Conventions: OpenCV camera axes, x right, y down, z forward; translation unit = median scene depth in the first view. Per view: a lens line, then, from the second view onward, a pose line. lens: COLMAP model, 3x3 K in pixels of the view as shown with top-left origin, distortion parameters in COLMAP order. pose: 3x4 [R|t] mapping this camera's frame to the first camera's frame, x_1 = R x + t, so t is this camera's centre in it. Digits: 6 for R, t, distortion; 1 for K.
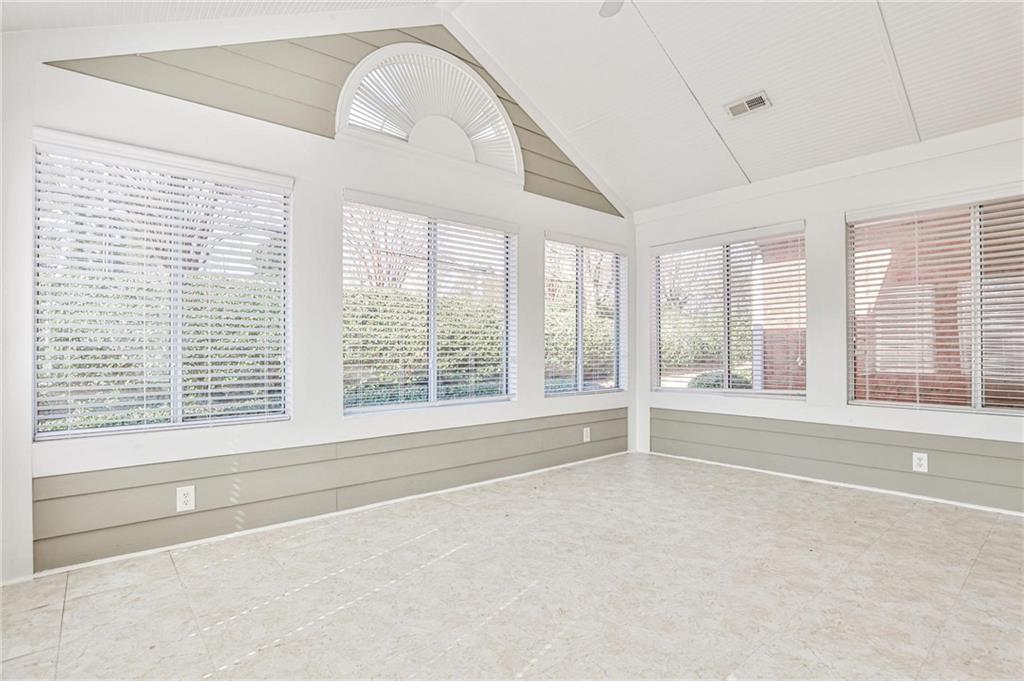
lens RADIAL K [[511.3, 0, 514.3], [0, 511.3, 345.3], [0, 0, 1]] dist [-0.057798, 0.022970]
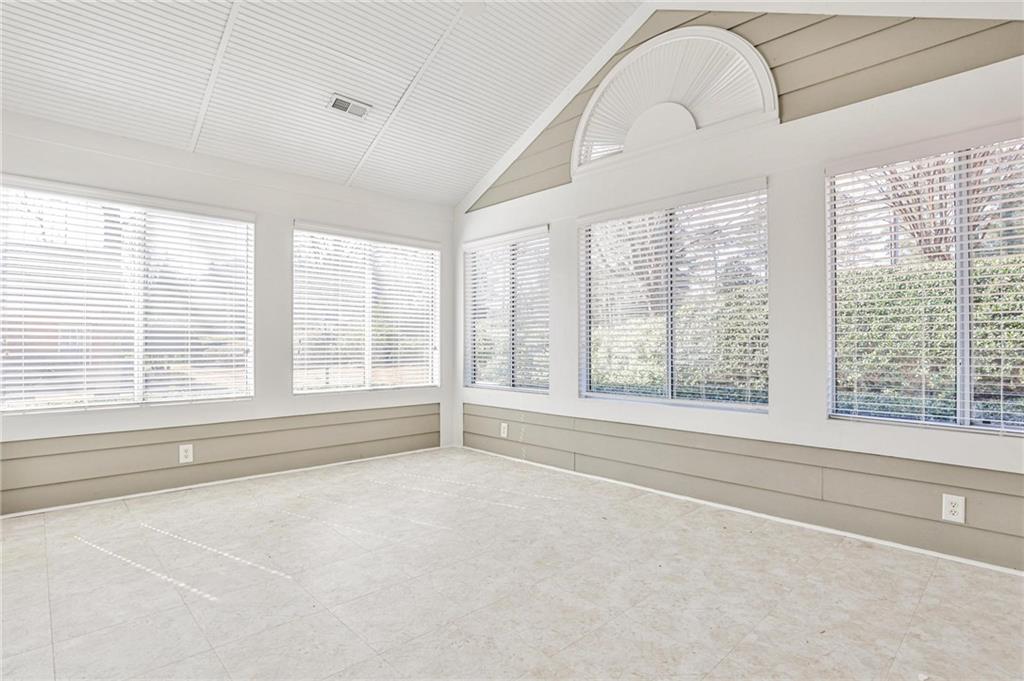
lens RADIAL K [[511.3, 0, 514.3], [0, 511.3, 345.3], [0, 0, 1]] dist [-0.057798, 0.022970]
pose [[0.053796, -0.002306, -0.998549, 0.922878], [0.001597, 0.999996, -0.002223, 0.011751], [0.998551, -0.001475, 0.053799, 0.773161]]
